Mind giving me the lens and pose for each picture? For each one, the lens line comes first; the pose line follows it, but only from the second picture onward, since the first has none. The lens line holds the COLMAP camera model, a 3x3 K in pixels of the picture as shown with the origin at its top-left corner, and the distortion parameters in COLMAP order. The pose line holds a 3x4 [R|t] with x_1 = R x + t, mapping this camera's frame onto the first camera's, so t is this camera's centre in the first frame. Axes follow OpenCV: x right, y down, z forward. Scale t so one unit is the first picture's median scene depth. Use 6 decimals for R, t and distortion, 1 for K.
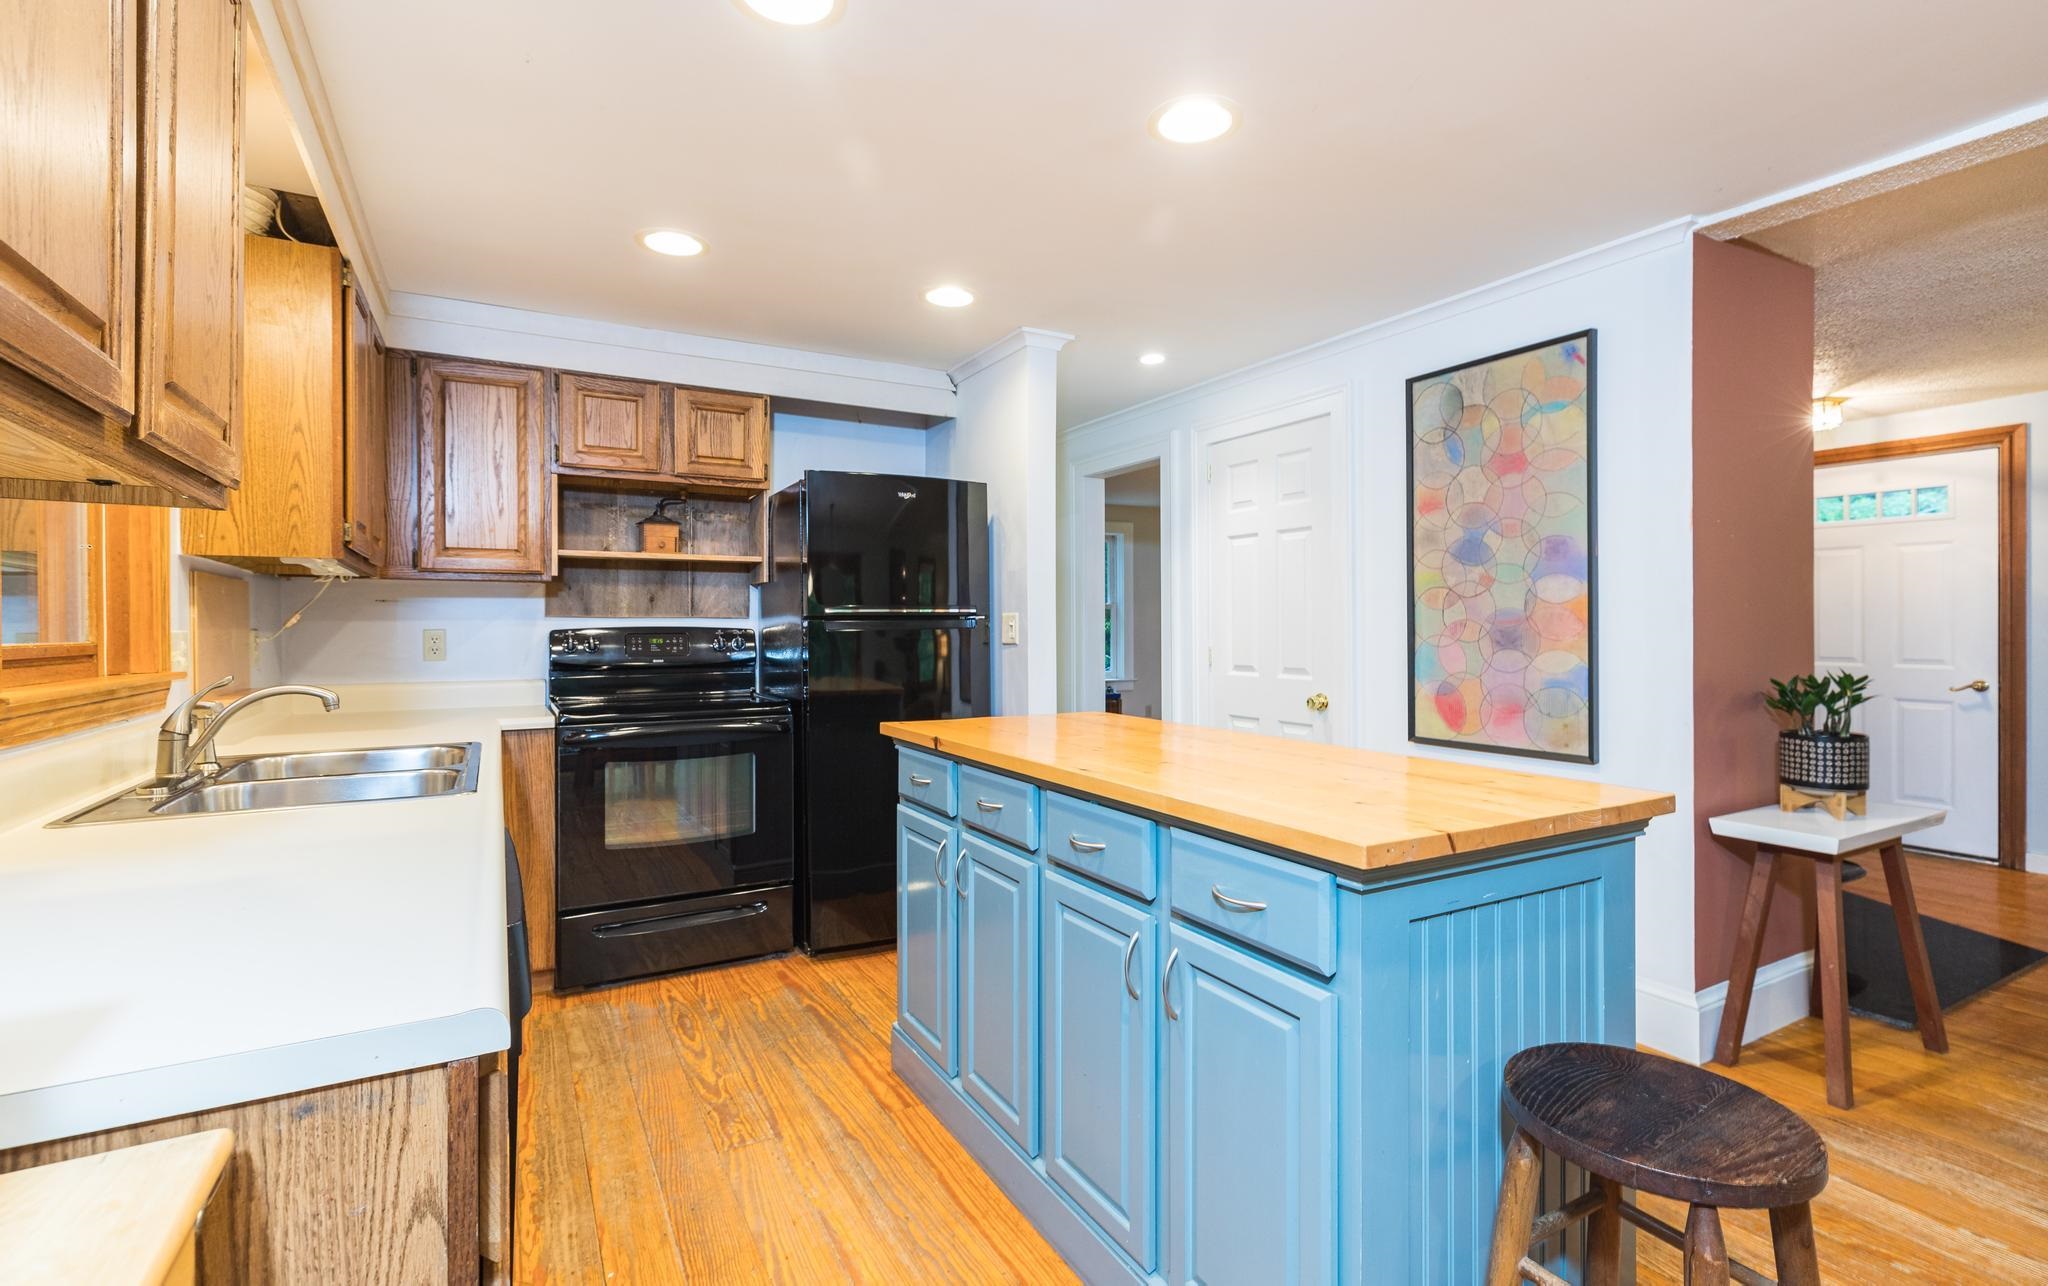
lens RADIAL K [[943.6, 0, 1031.2], [0, 943.6, 628.5], [0, 0, 1]] dist [0.009565, -0.000905]
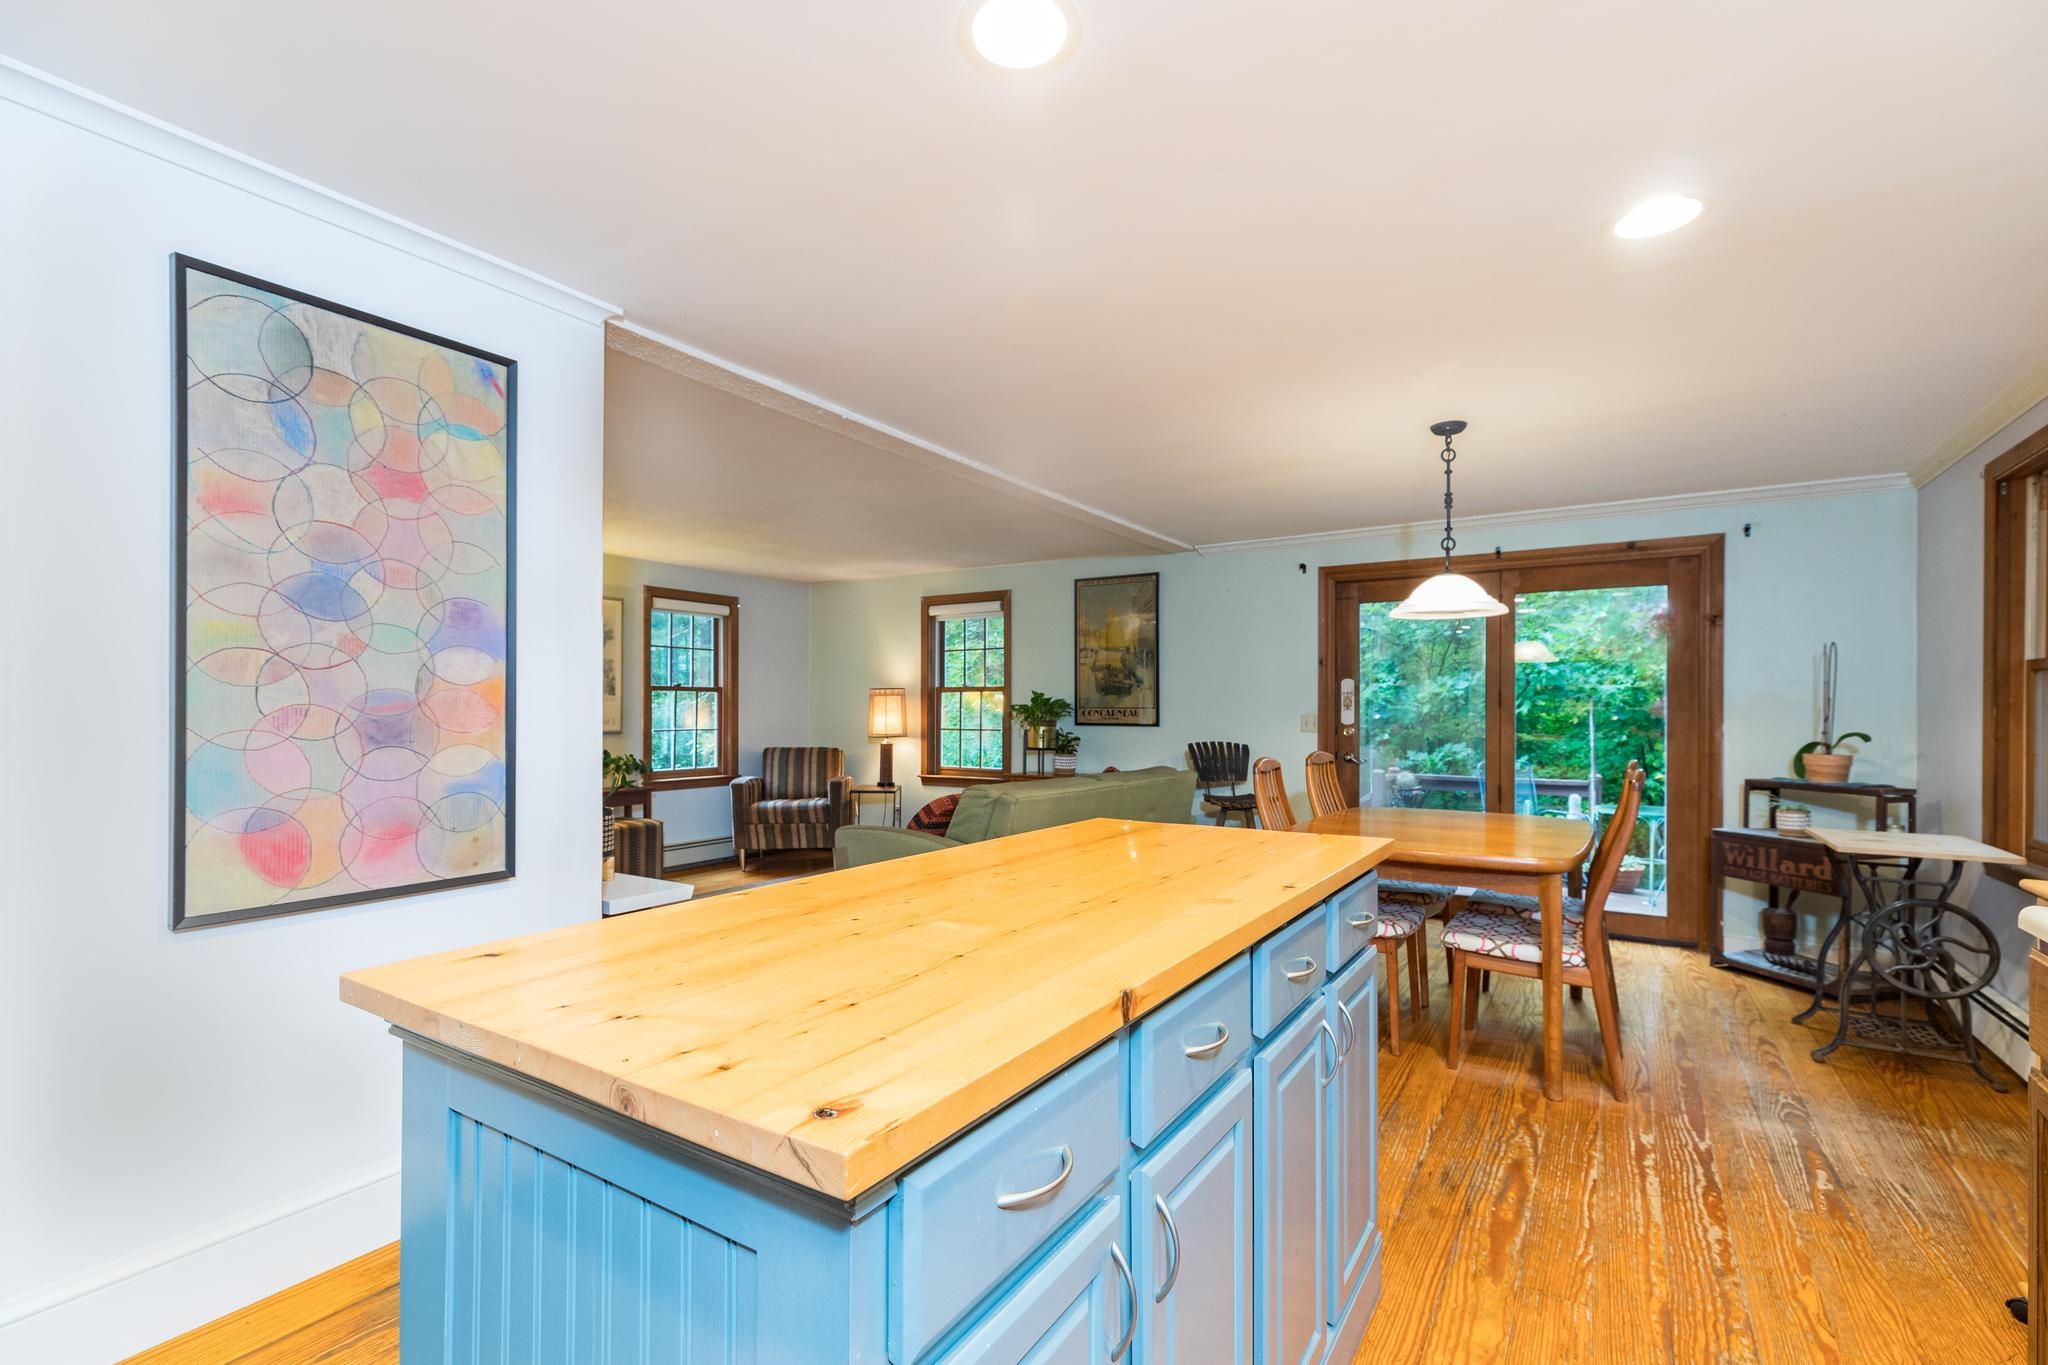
lens RADIAL K [[924.3, 0, 1022.1], [0, 924.3, 706.1], [0, 0, 1]] dist [0.000923, 0.001011]
pose [[-0.461810, 0.006610, 0.886954, -0.301449], [0.003259, 0.999978, -0.005756, -0.002780], [-0.886973, 0.000232, -0.461821, 0.857209]]
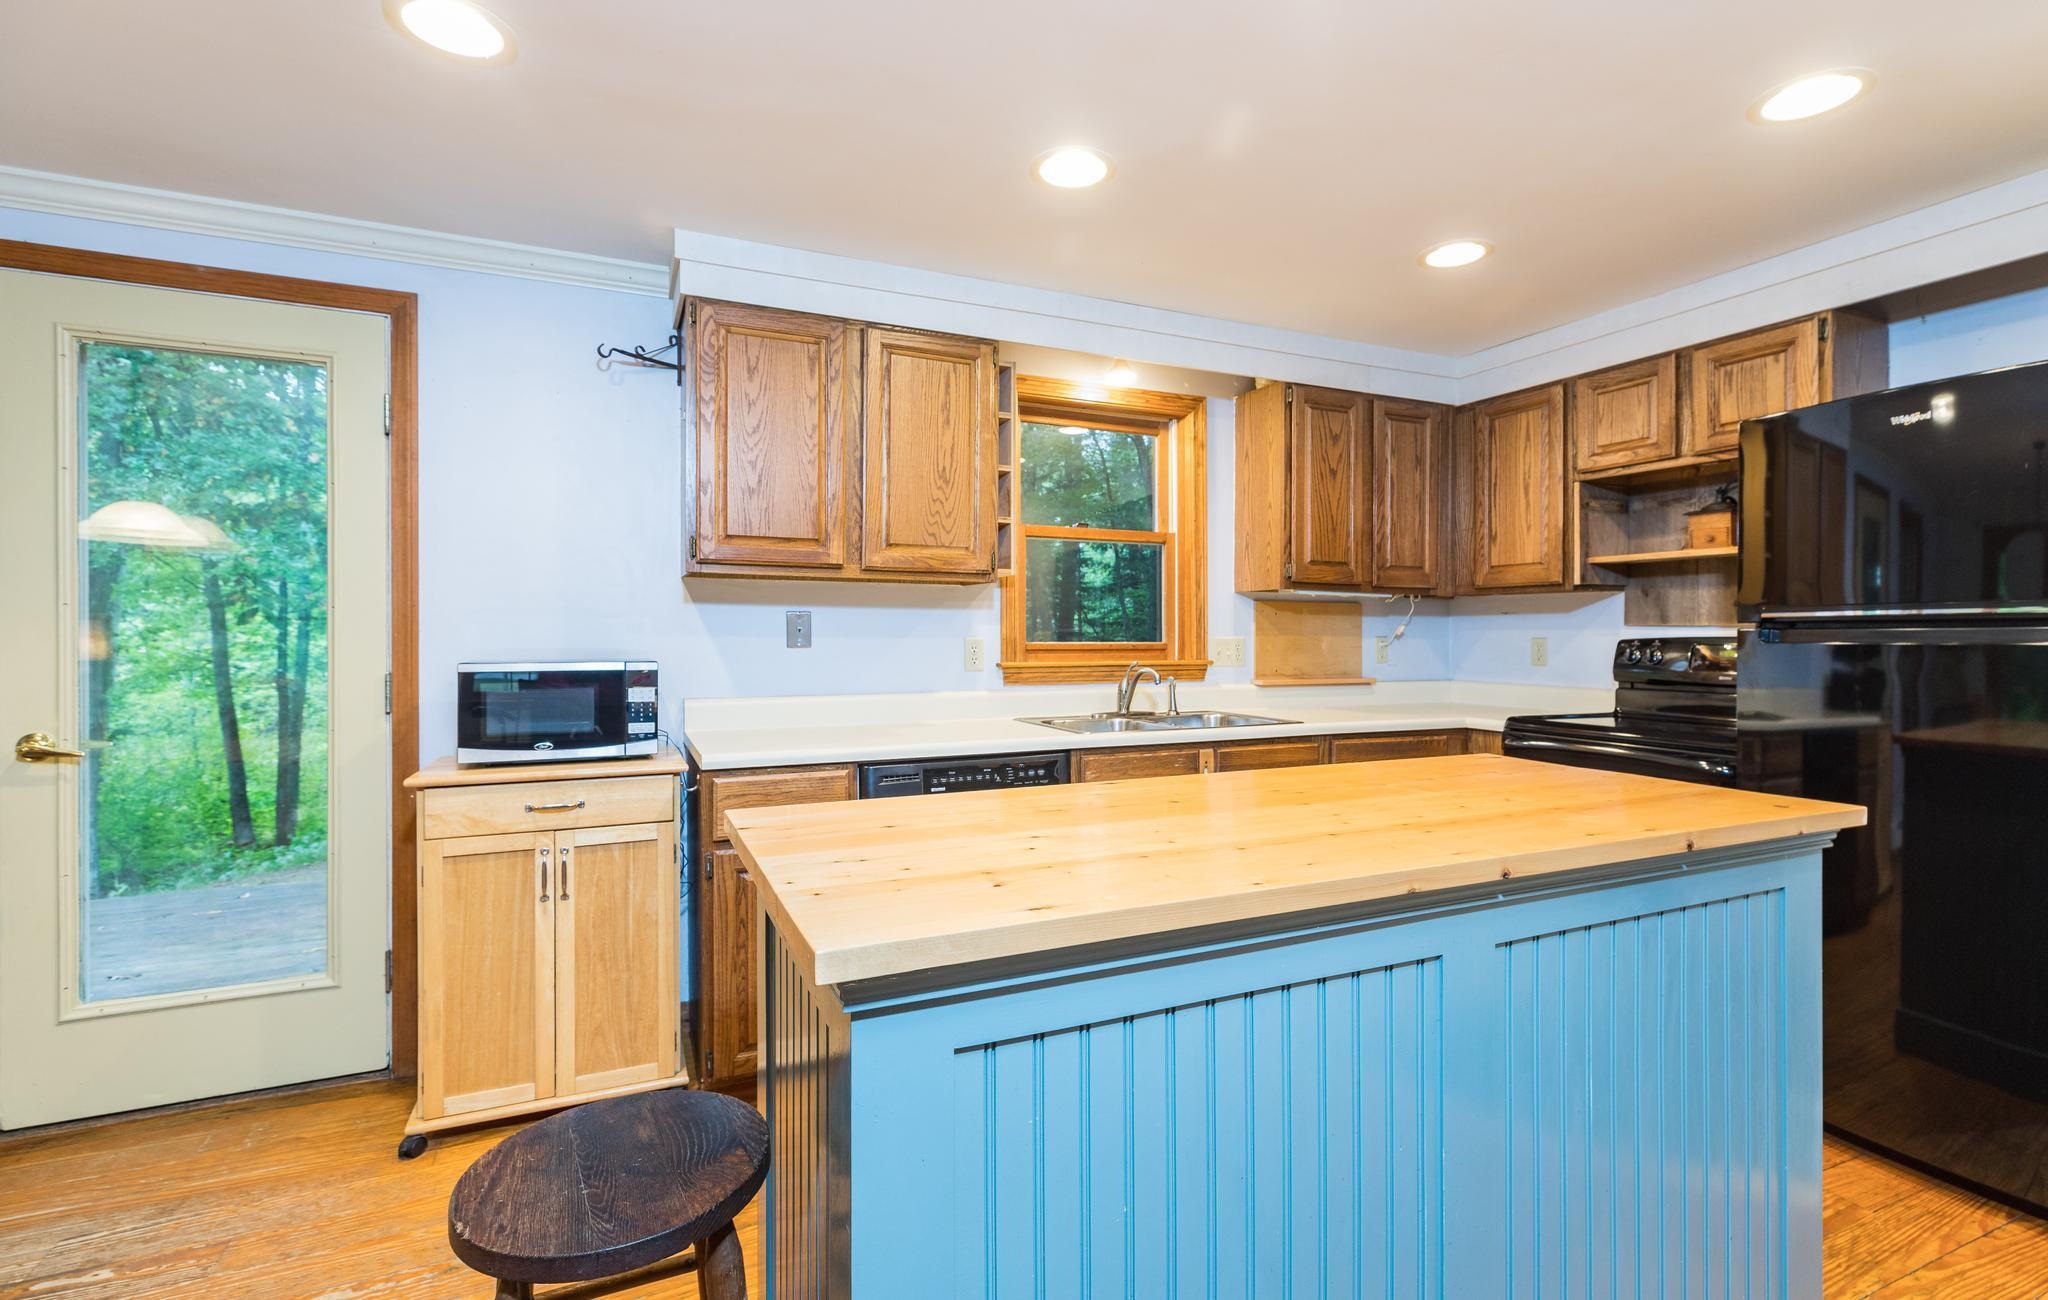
lens RADIAL K [[943.6, 0, 1036.1], [0, 943.6, 642.3], [0, 0, 1]] dist [0.009565, -0.000905]
pose [[-0.094036, 0.010424, -0.995514, 0.563103], [-0.003992, 0.999933, 0.010848, -0.003783], [0.995561, 0.004994, -0.093988, 0.548630]]
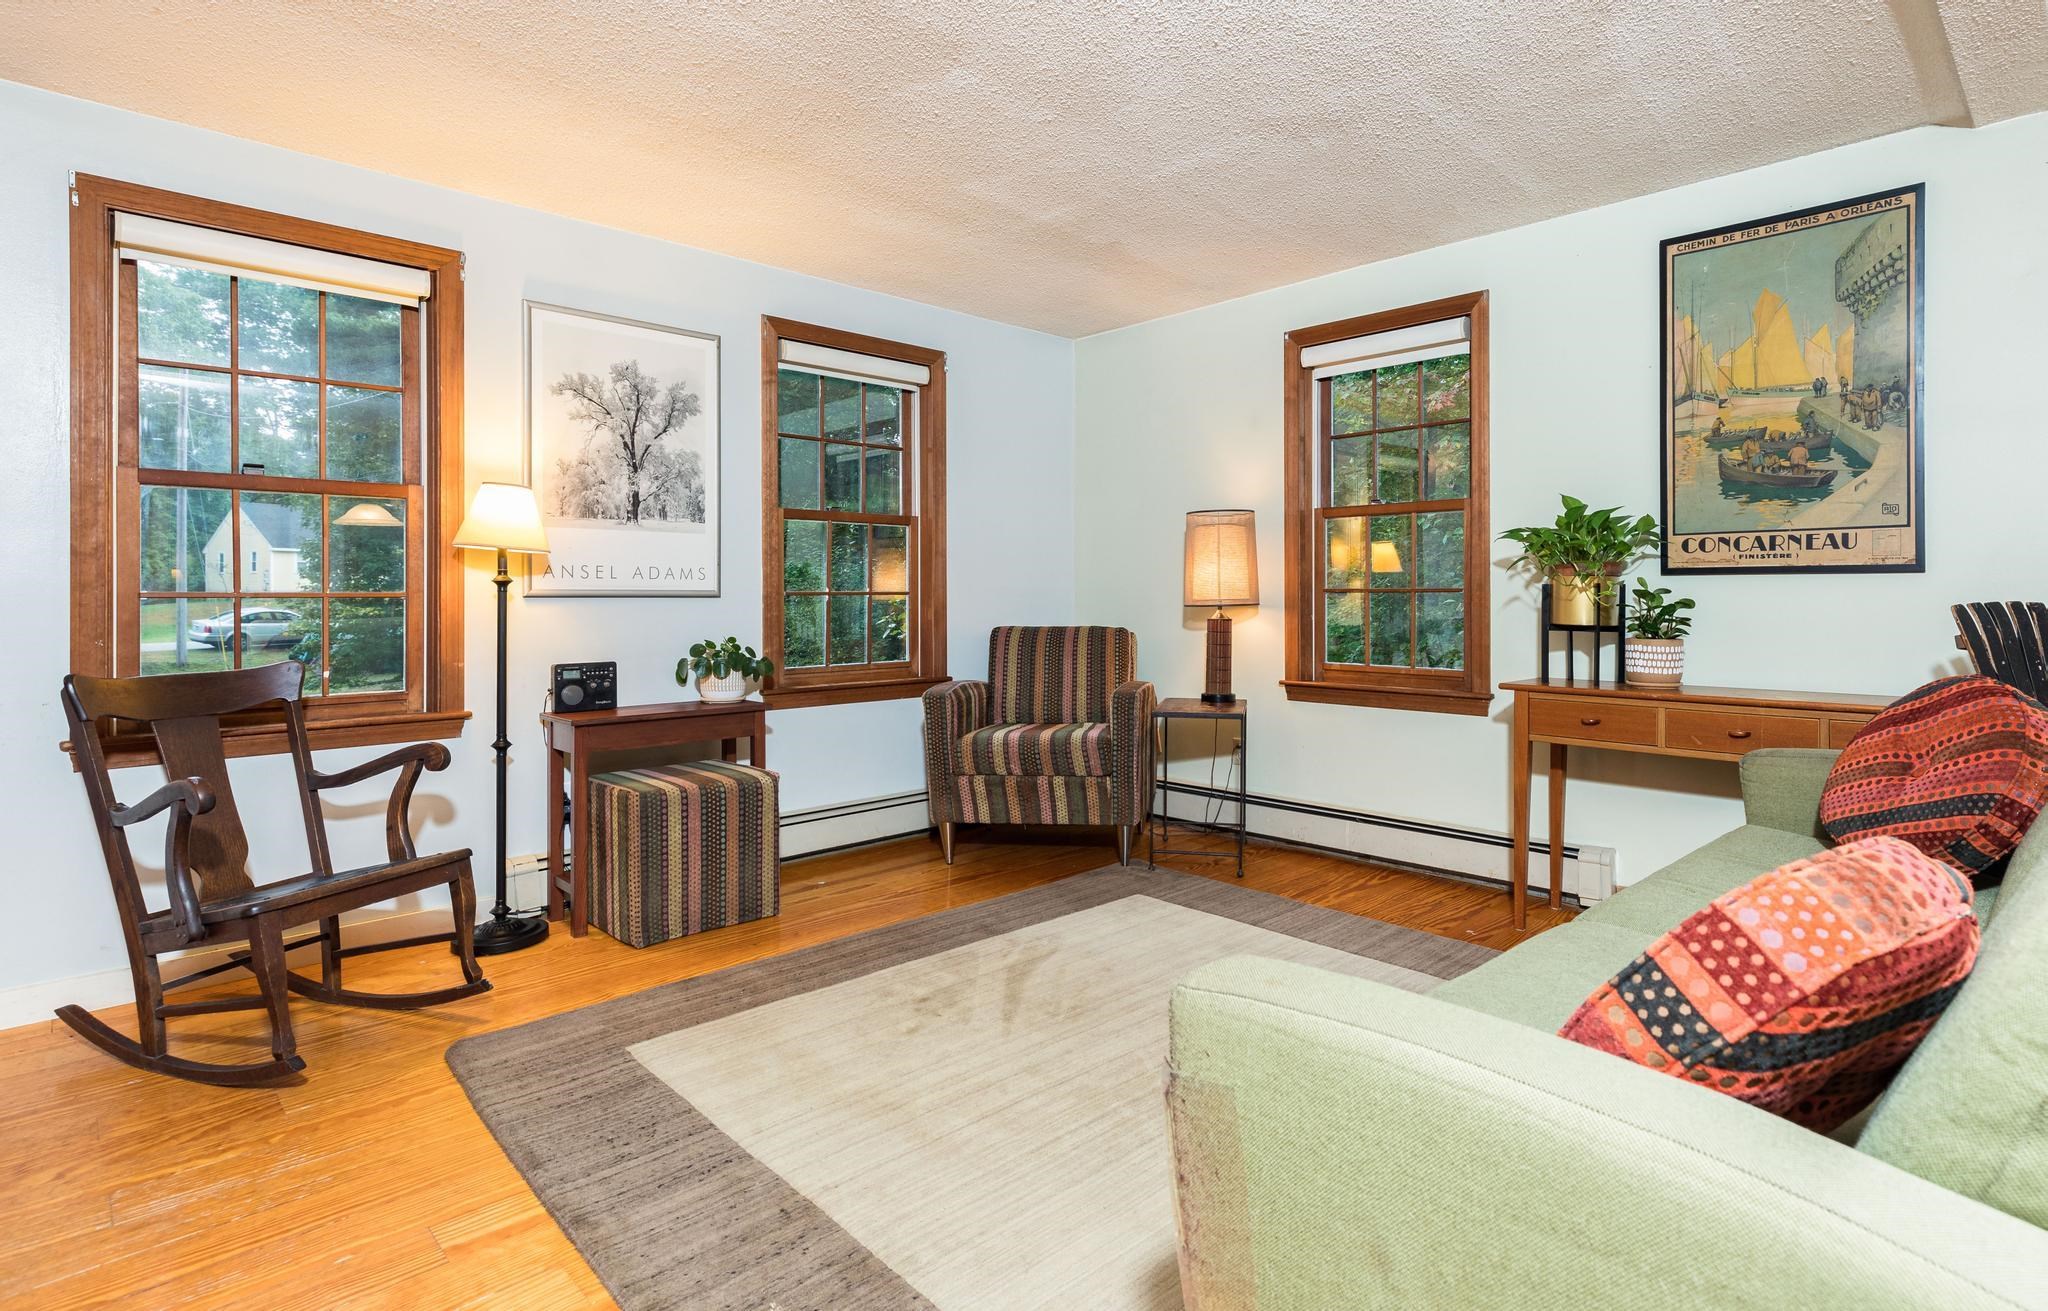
lens RADIAL K [[1030.9, 0, 1111.7], [0, 1030.9, 595.4], [0, 0, 1]] dist [0.004519, 0.001265]
pose [[-0.282130, 0.003567, 0.959370, 0.654310], [0.007765, 0.999969, -0.001434, 0.045942], [-0.959345, 0.007045, -0.282149, 0.601457]]
